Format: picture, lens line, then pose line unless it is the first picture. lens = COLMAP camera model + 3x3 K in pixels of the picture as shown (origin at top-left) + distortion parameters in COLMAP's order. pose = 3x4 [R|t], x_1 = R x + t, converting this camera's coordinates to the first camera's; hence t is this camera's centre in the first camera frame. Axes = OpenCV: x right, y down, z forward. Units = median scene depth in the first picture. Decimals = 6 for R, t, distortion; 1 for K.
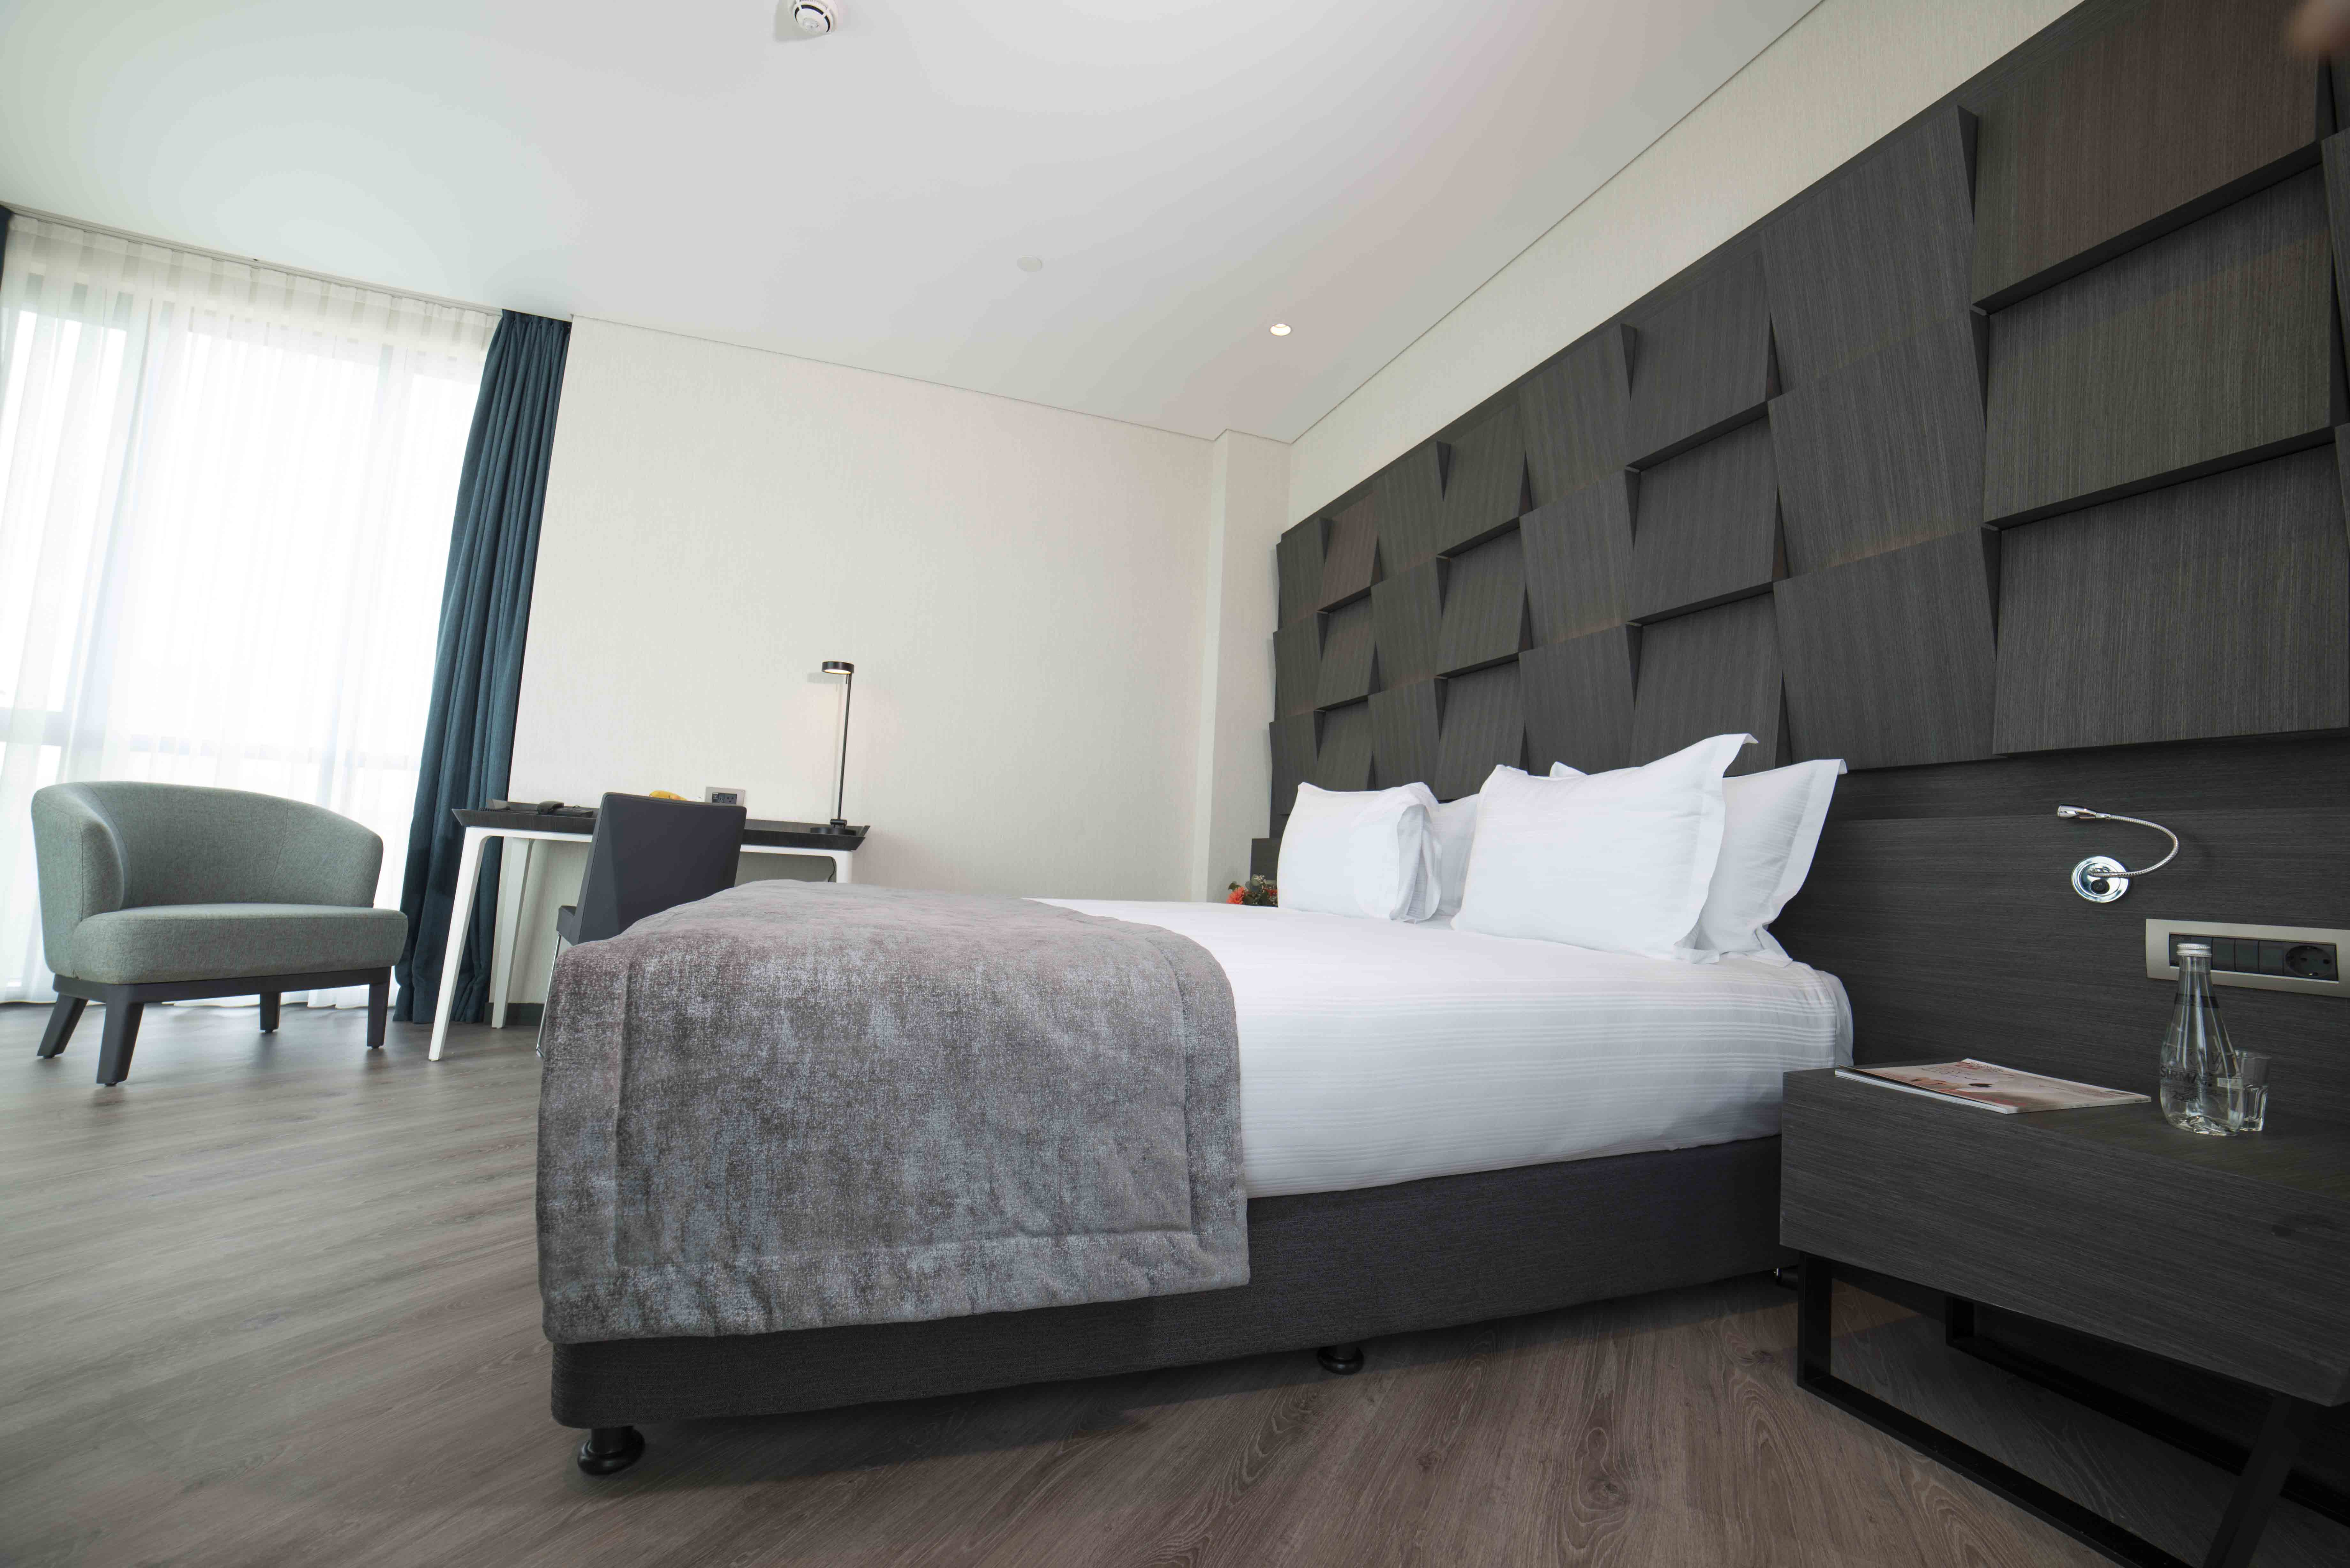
lens RADIAL K [[946.0, 0, 1187.7], [0, 946.0, 780.6], [0, 0, 1]] dist [-0.043263, 0.001909]
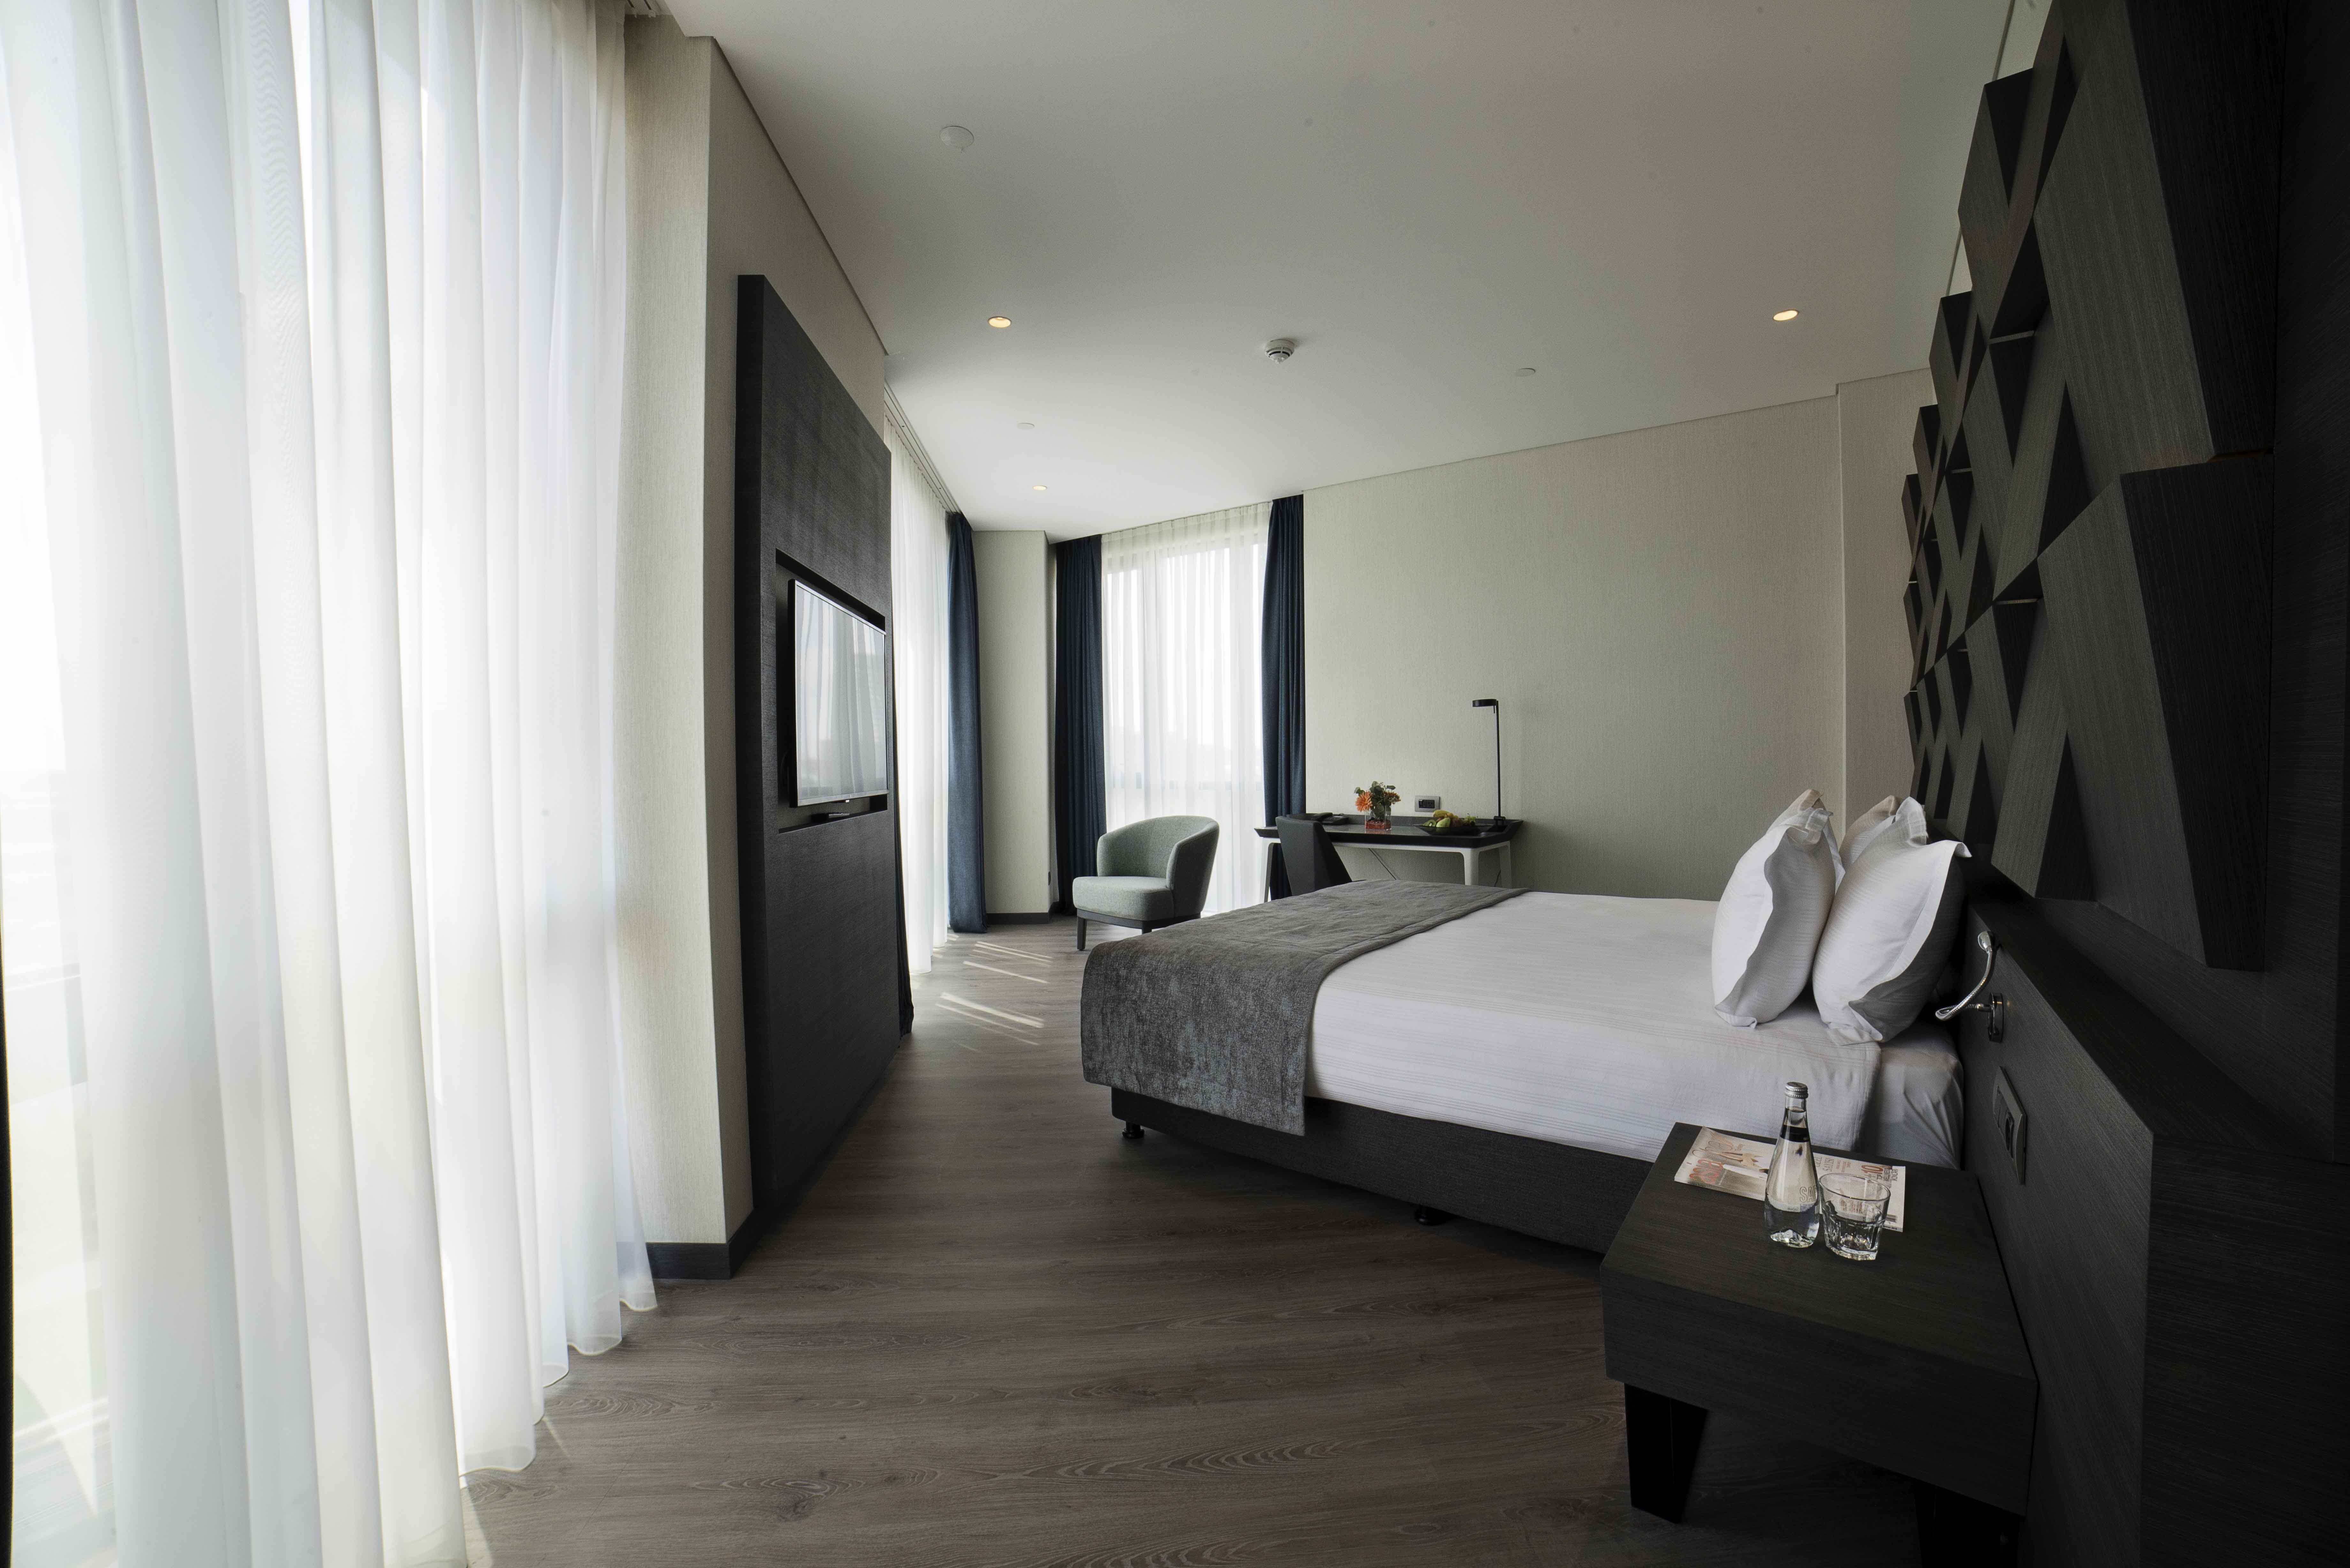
lens RADIAL K [[946.0, 0, 1166.7], [0, 946.0, 786.9], [0, 0, 1]] dist [-0.043263, 0.001909]
pose [[0.541419, -0.041851, -0.839711, 1.718466], [0.117187, 0.992767, 0.026079, -0.314912], [0.832546, -0.112523, 0.542407, -0.284164]]
